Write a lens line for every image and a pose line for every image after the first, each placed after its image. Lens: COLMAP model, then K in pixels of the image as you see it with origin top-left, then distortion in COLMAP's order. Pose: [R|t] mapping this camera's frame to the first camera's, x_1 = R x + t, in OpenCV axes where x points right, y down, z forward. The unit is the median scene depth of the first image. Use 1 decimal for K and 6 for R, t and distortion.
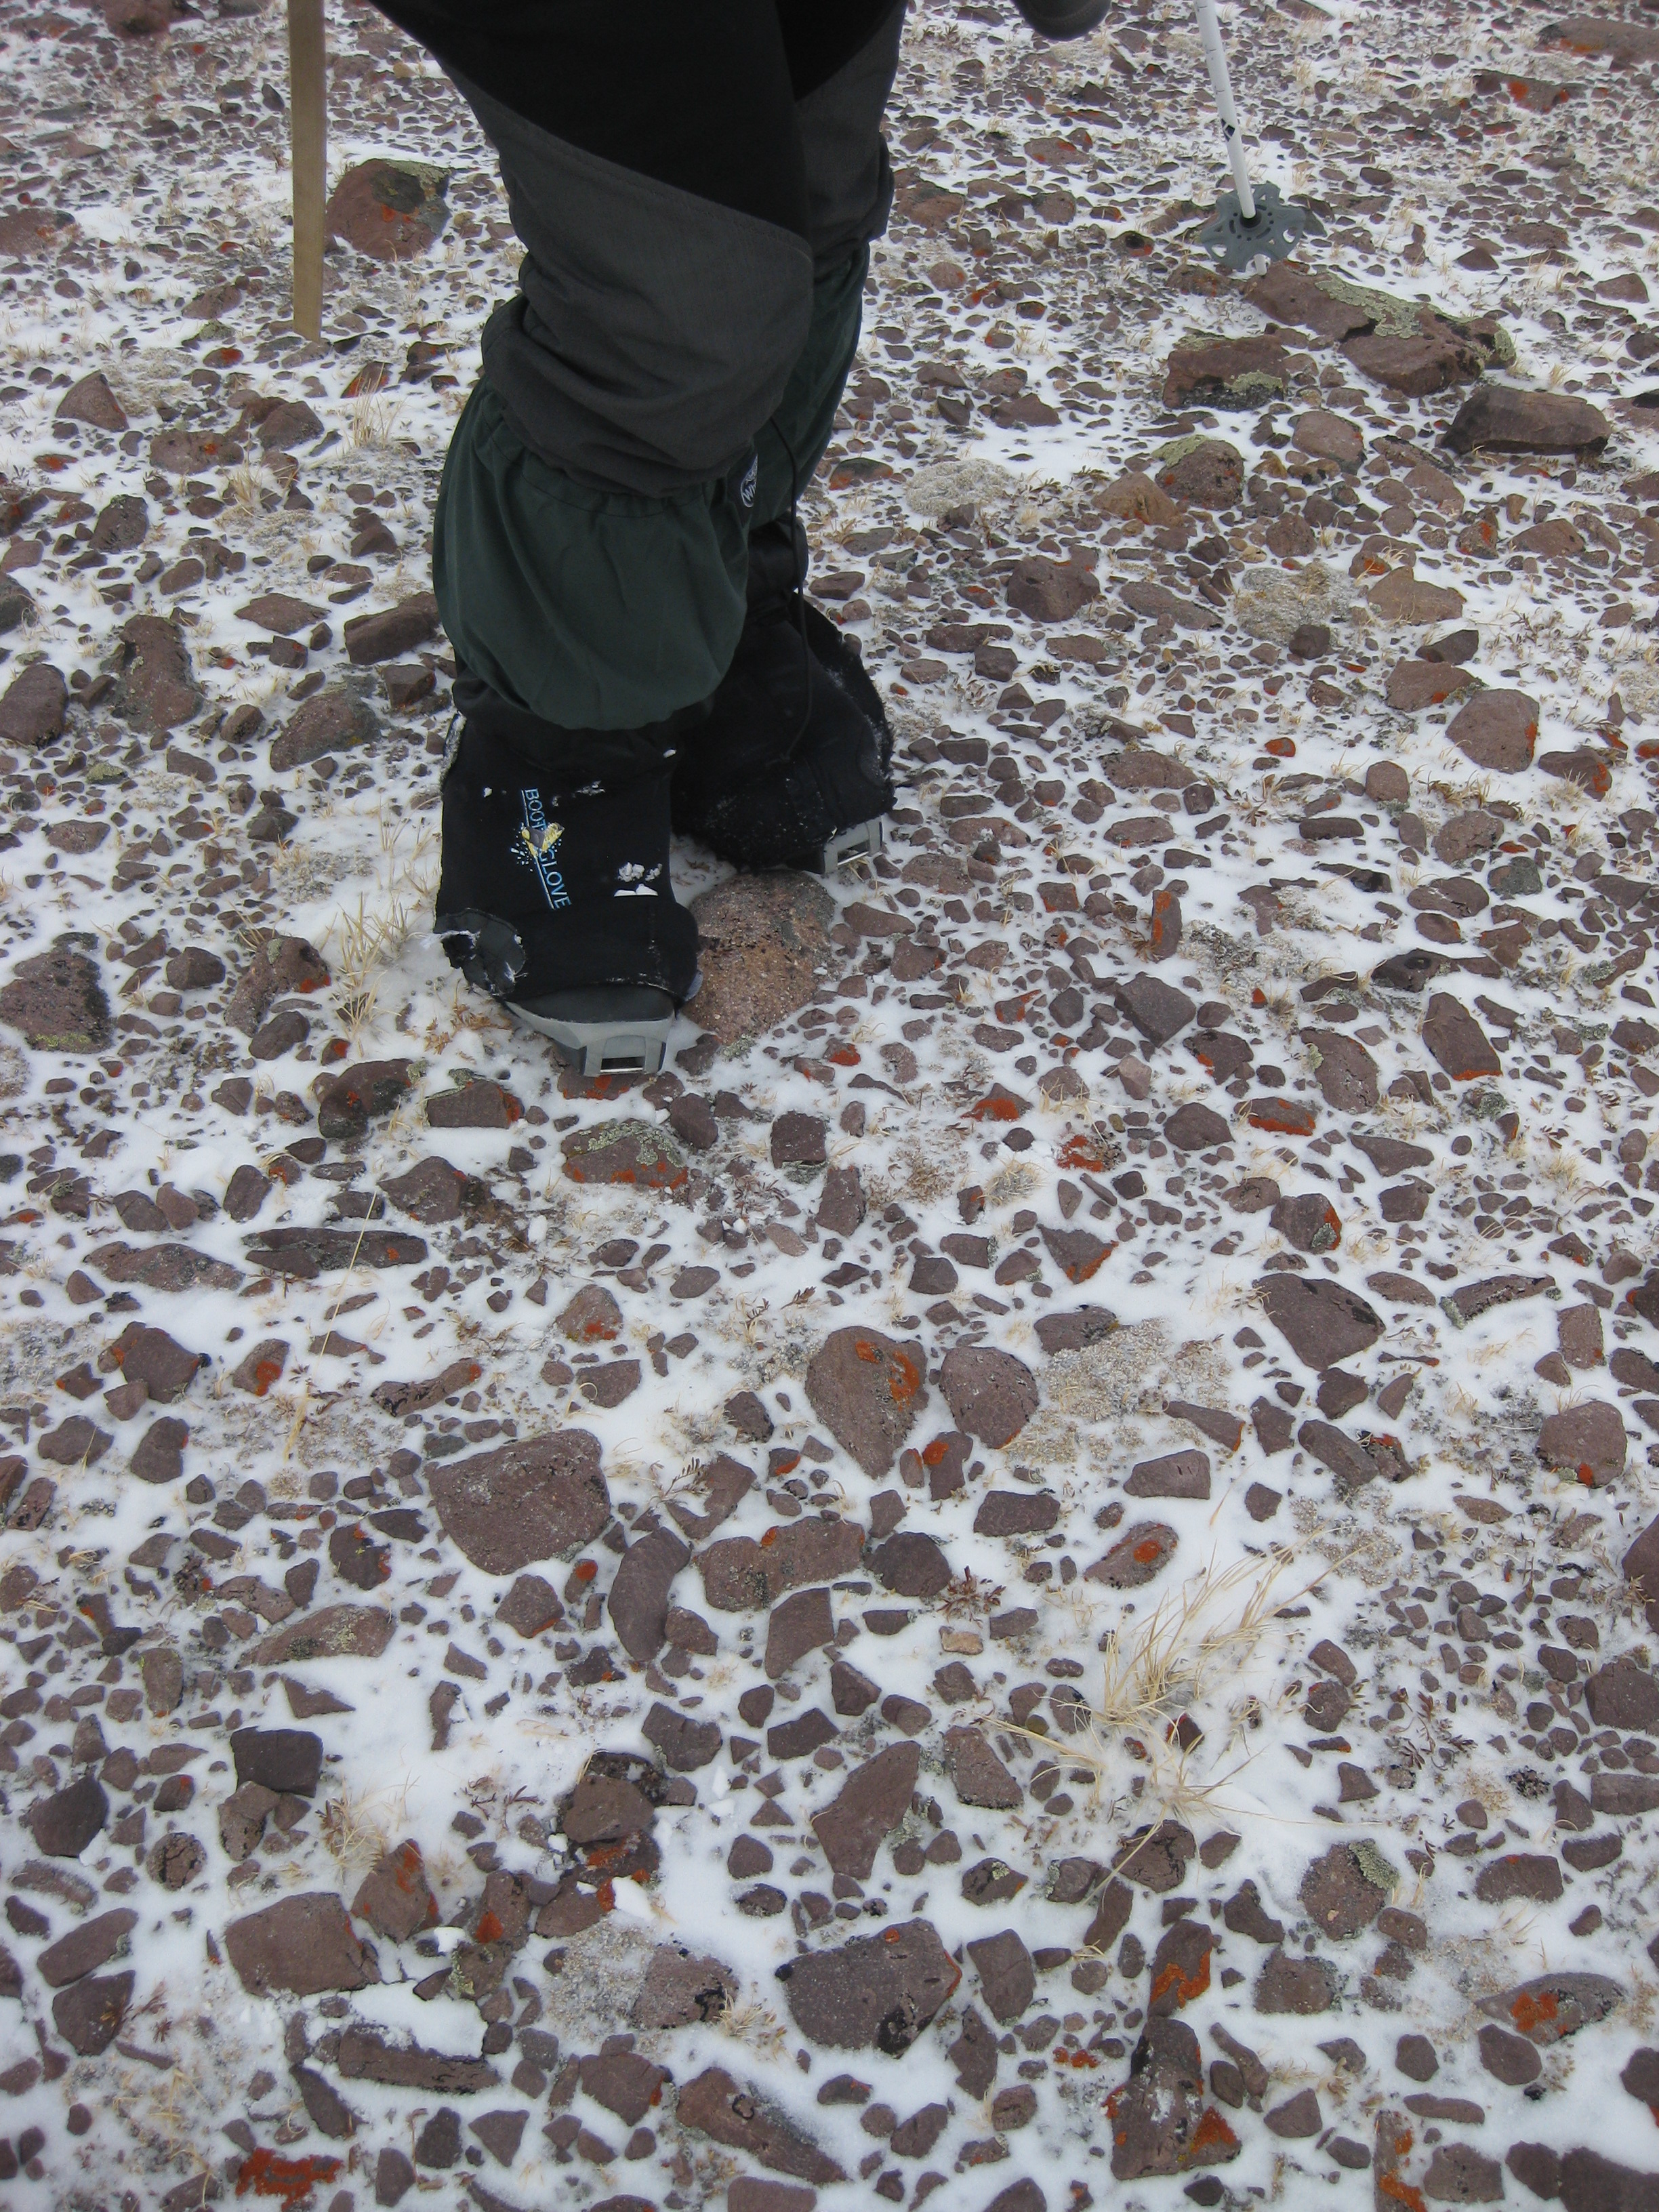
lens RADIAL K [[2414.6, 0, 834.5], [0, 2414.6, 1110.8], [0, 0, 1]] dist [-0.136891, 0.000000]
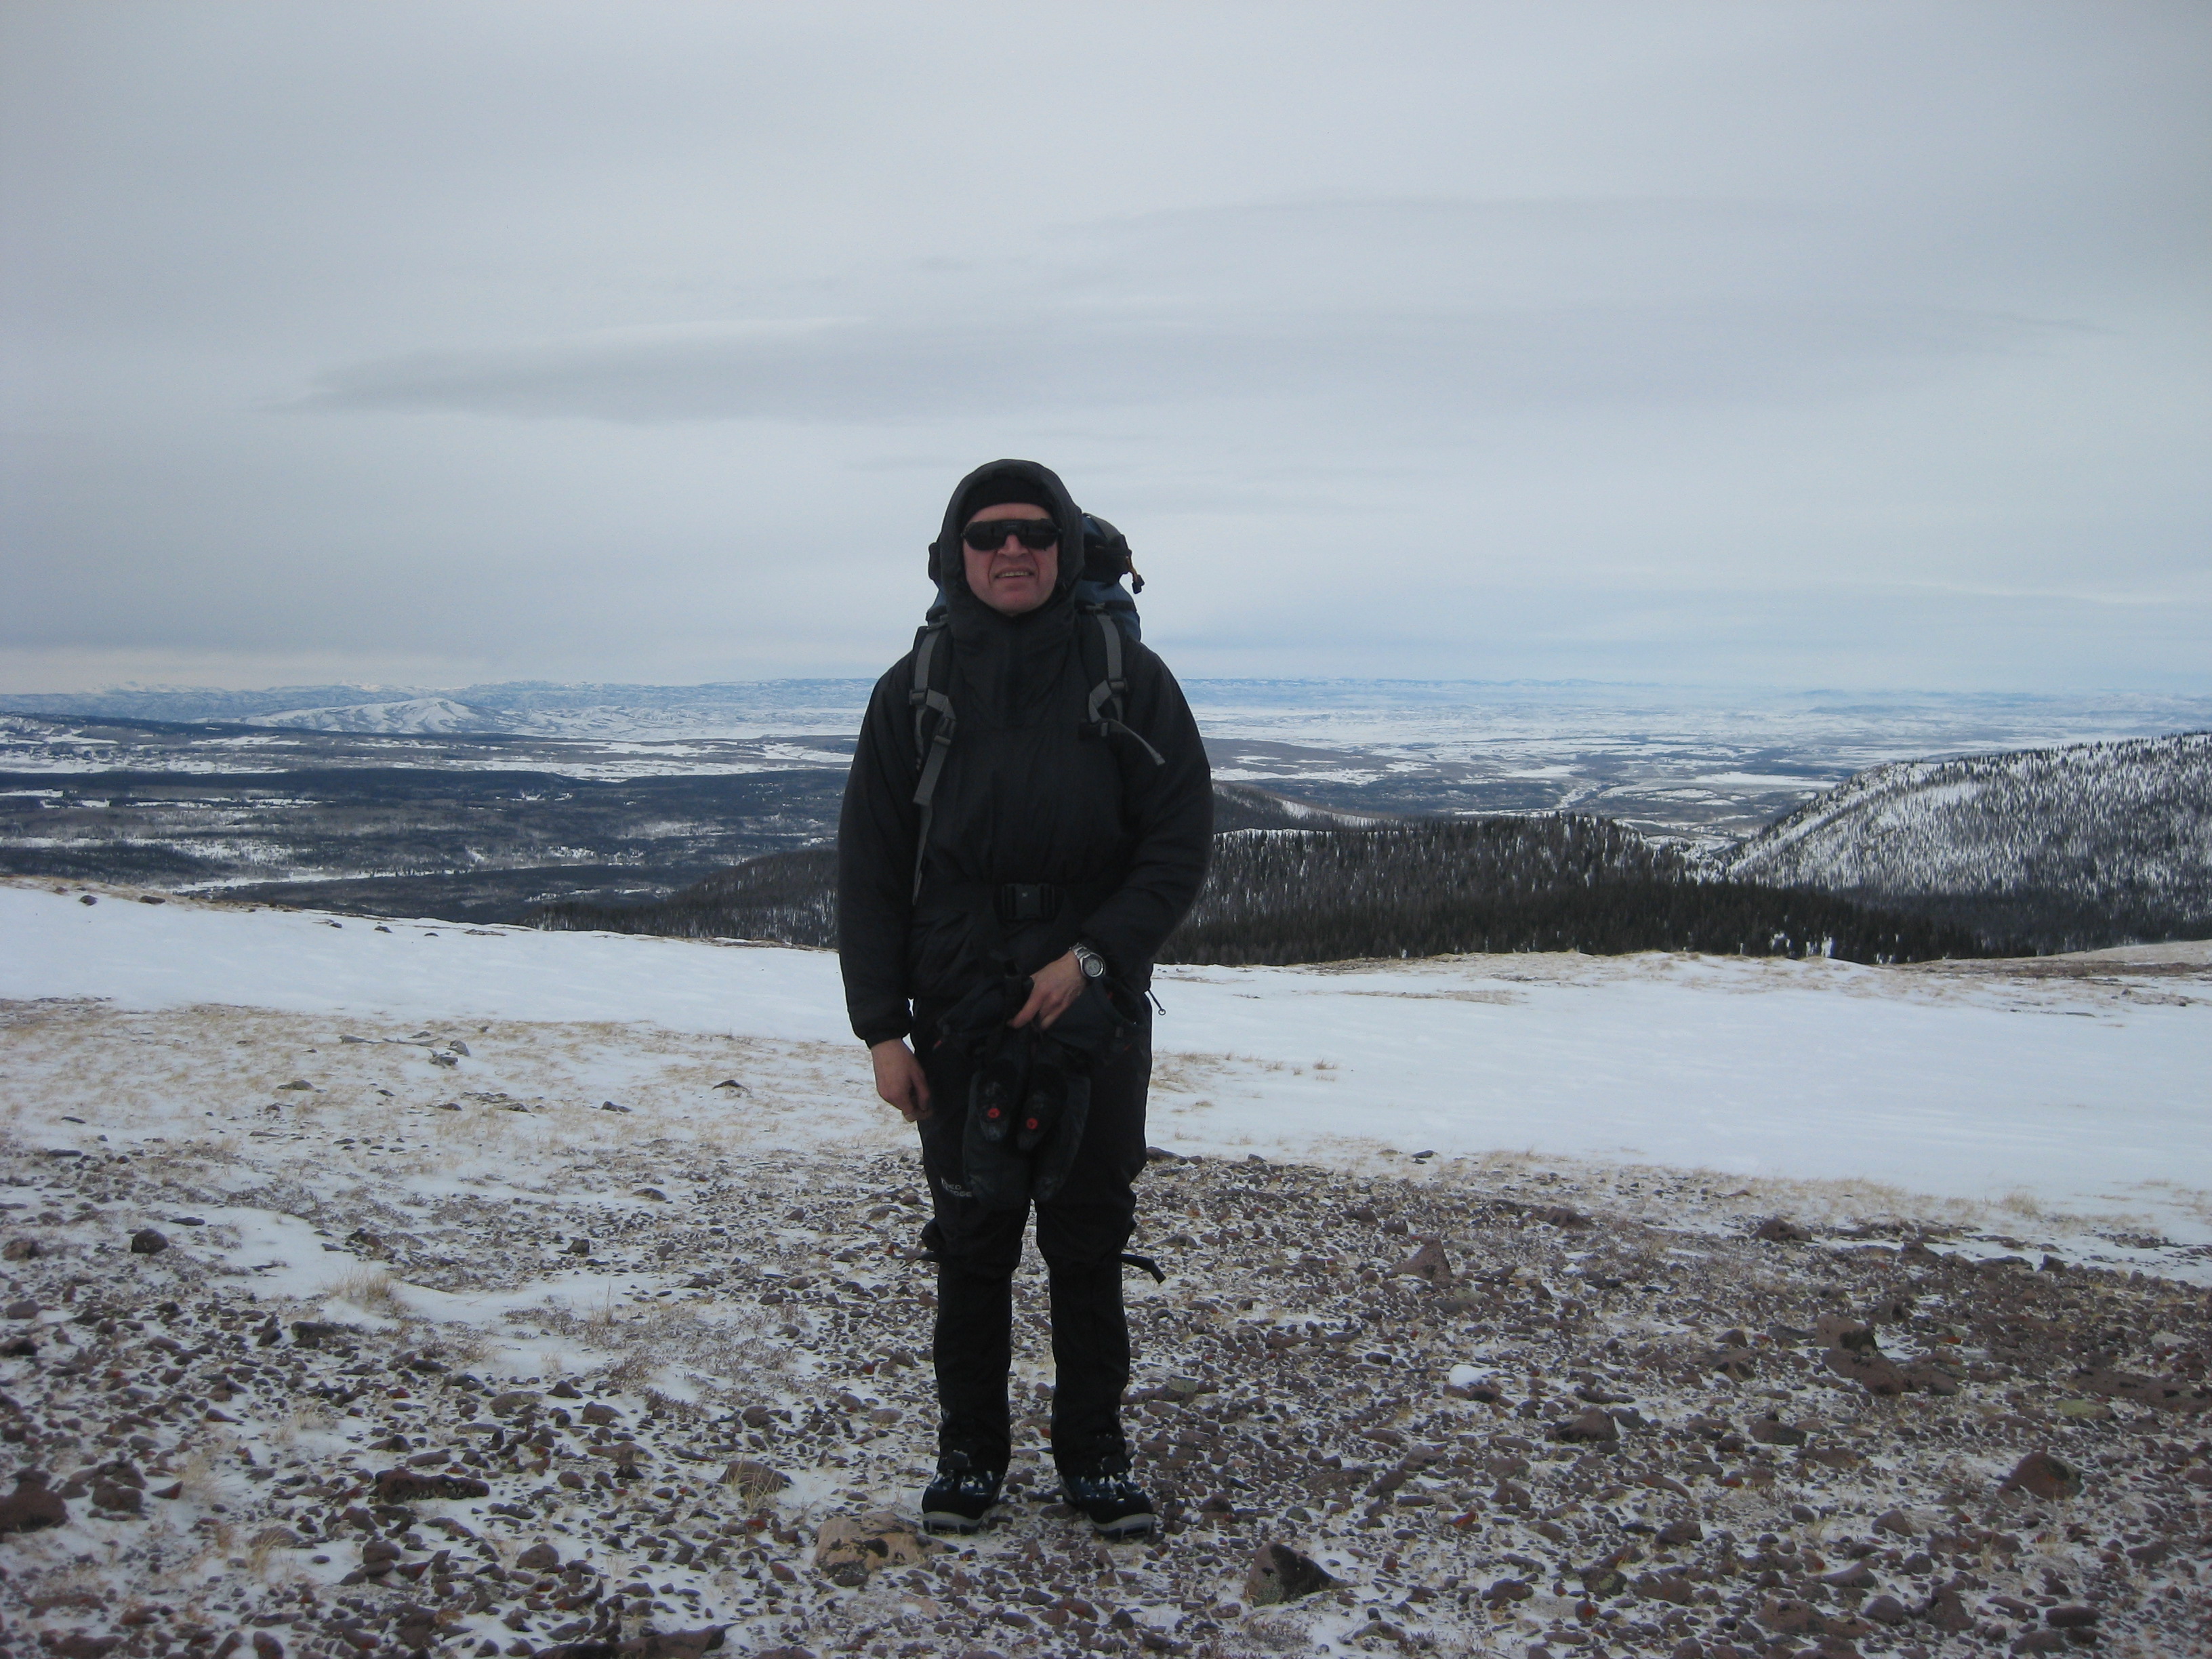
lens RADIAL K [[2414.6, 0, 1091.1], [0, 2414.6, 819.0], [0, 0, 1]] dist [-0.136891, 0.000000]
pose [[0.885363, -0.007768, -0.464836, -0.017038], [-0.321928, 0.711104, -0.625055, 0.690821], [0.335402, 0.703044, 0.627084, -0.782181]]
